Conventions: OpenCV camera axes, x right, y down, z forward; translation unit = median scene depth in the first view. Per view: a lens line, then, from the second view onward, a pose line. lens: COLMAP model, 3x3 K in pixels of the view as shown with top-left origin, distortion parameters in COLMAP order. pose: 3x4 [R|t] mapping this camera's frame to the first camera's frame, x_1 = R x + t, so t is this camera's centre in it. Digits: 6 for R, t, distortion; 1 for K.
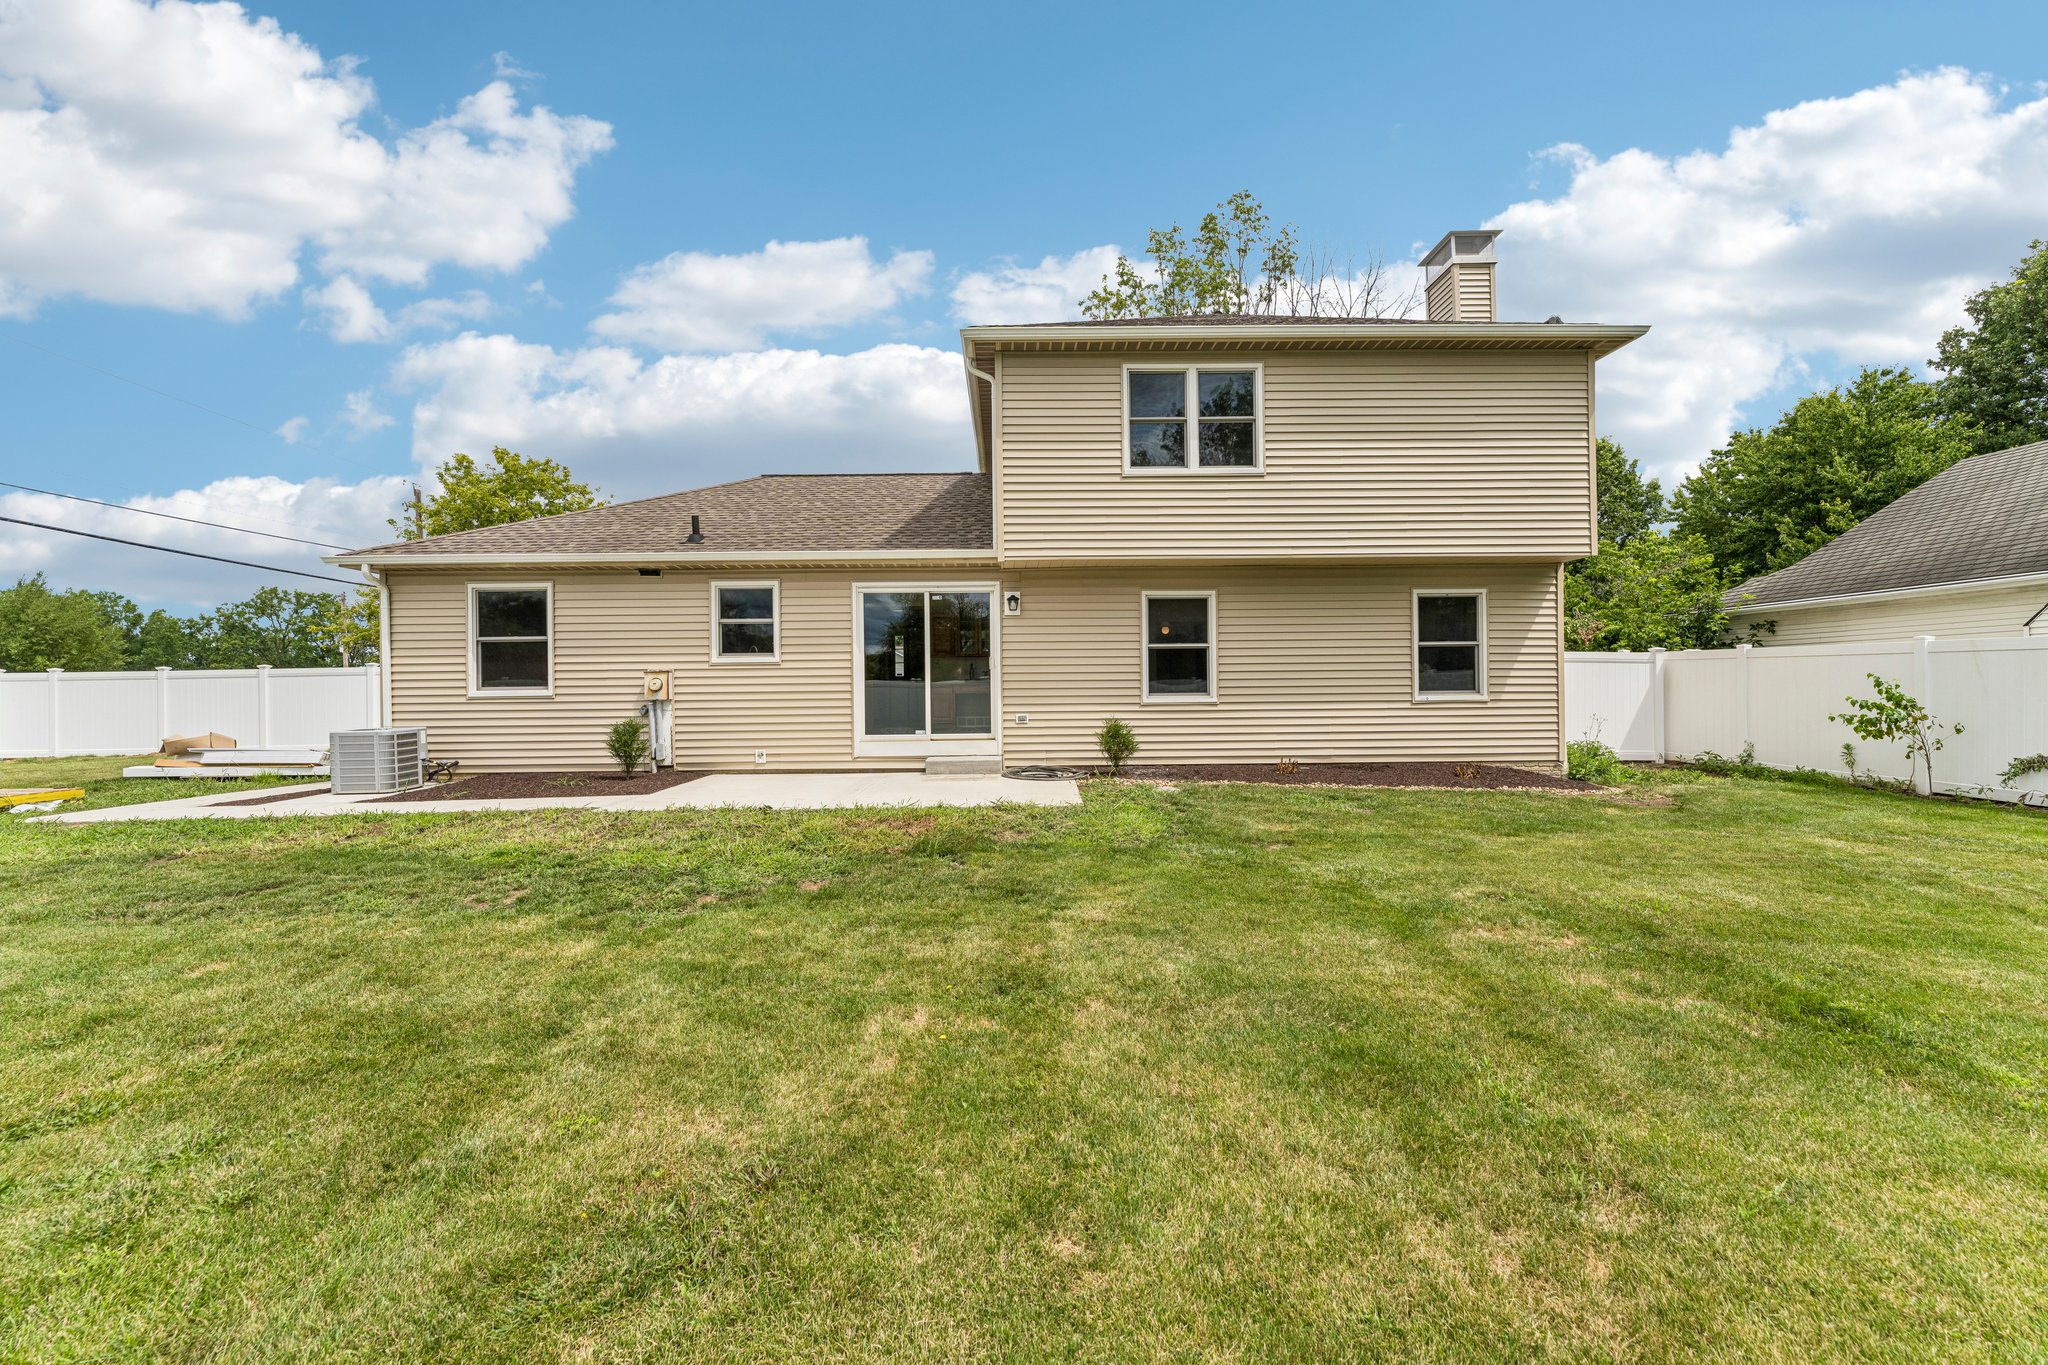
lens RADIAL K [[814.2, 0, 1020.0], [0, 814.2, 680.9], [0, 0, 1]] dist [-0.001663, -0.000182]
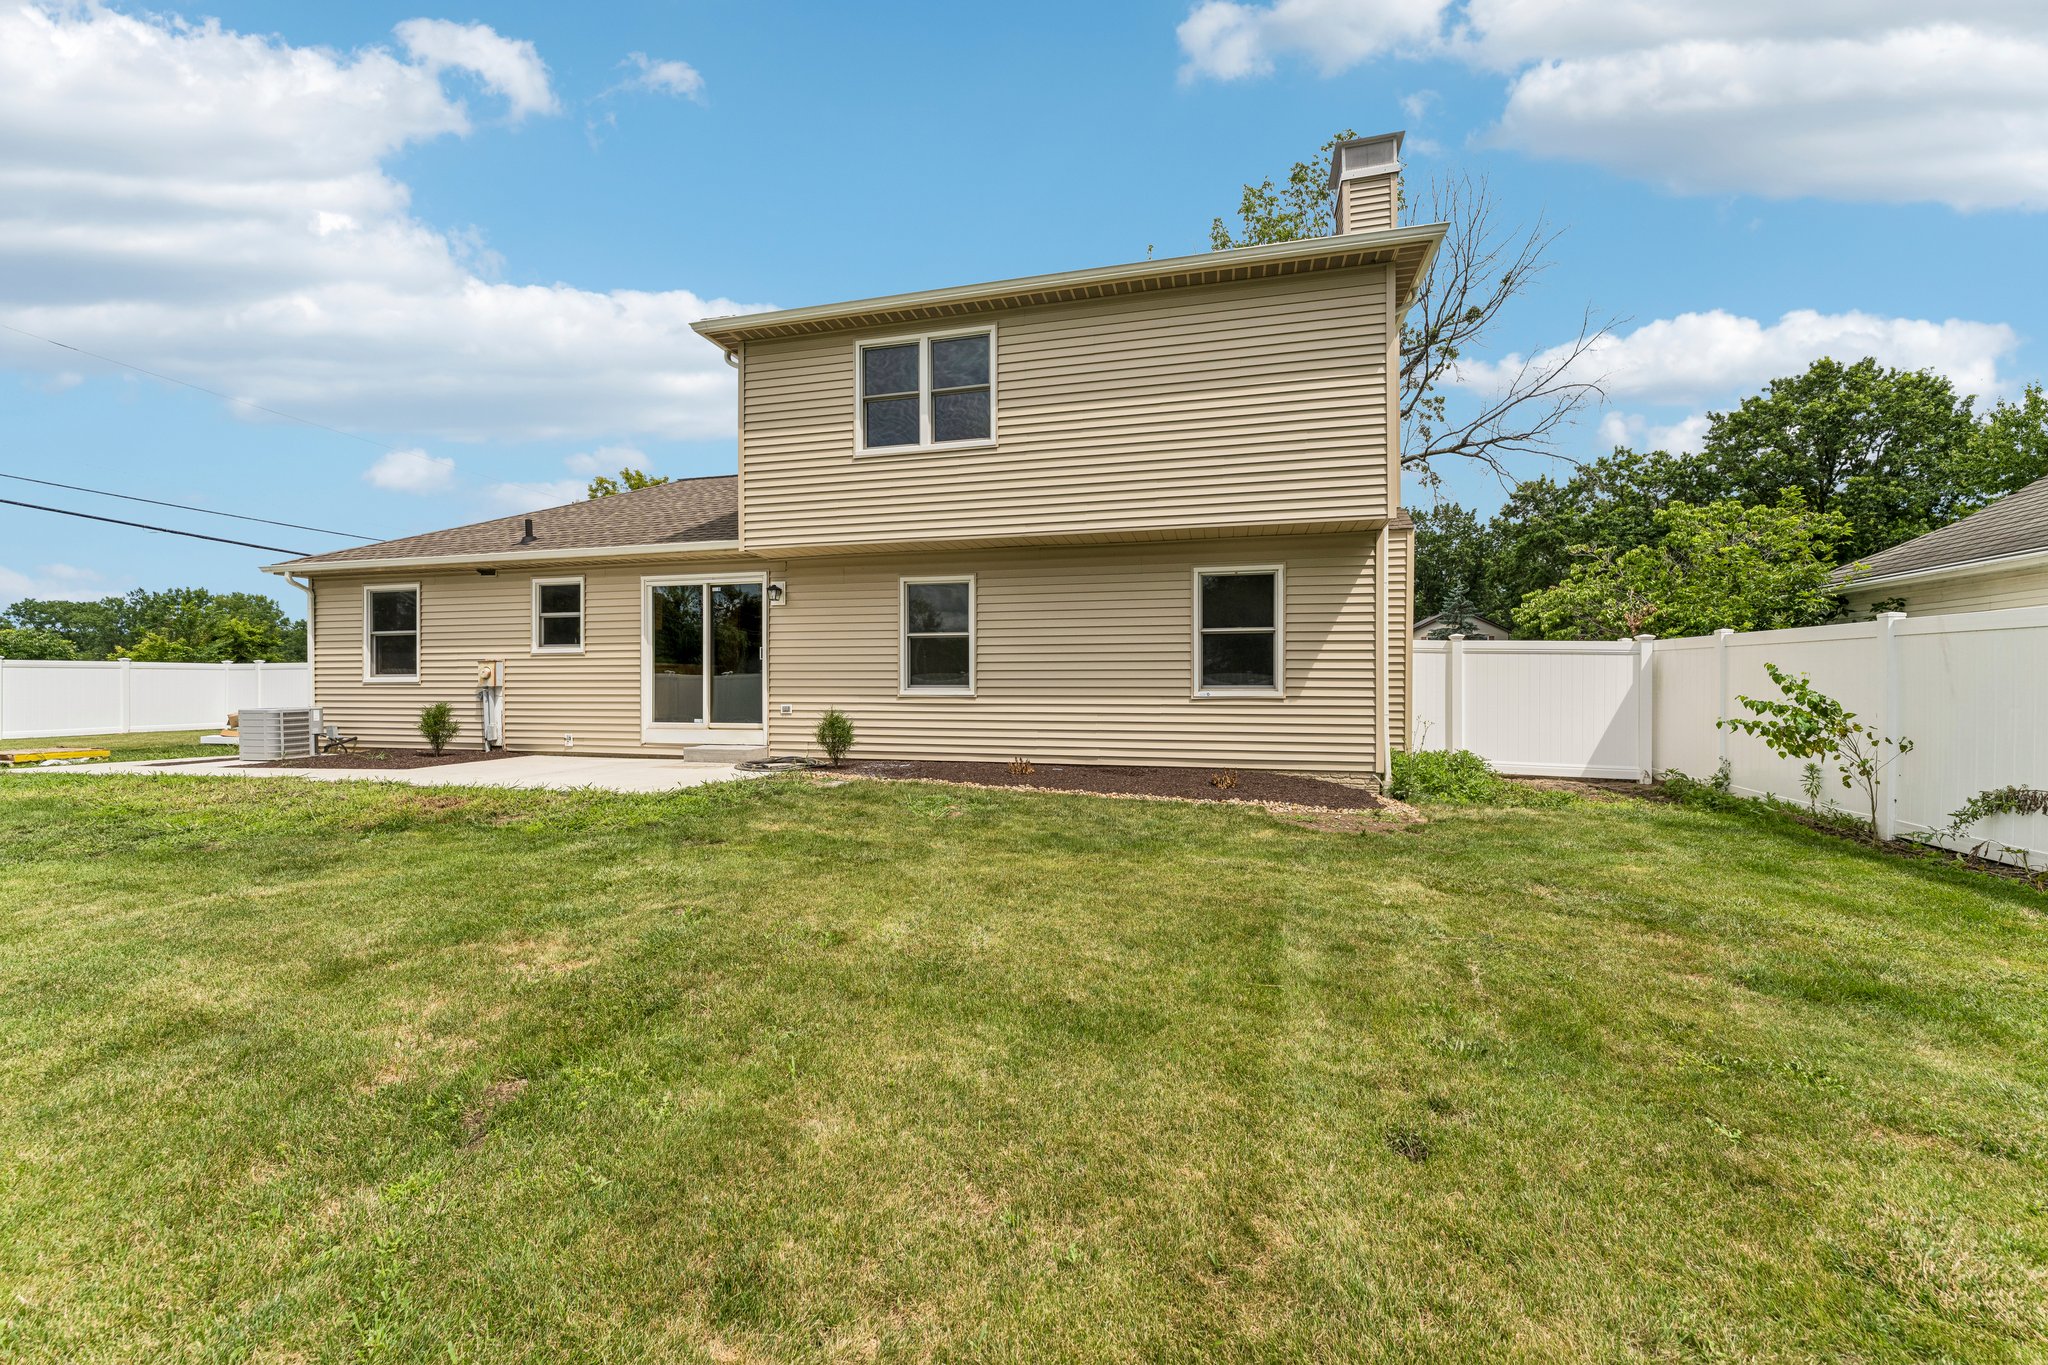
lens RADIAL K [[822.5, 0, 1024.0], [0, 822.5, 682.5], [0, 0, 1]] dist [-0.004304, -0.000479]
pose [[0.963853, 0.008487, -0.266299, 0.550946], [-0.007500, 0.999961, 0.004725, 0.006764], [0.266329, -0.002558, 0.963879, 0.112361]]
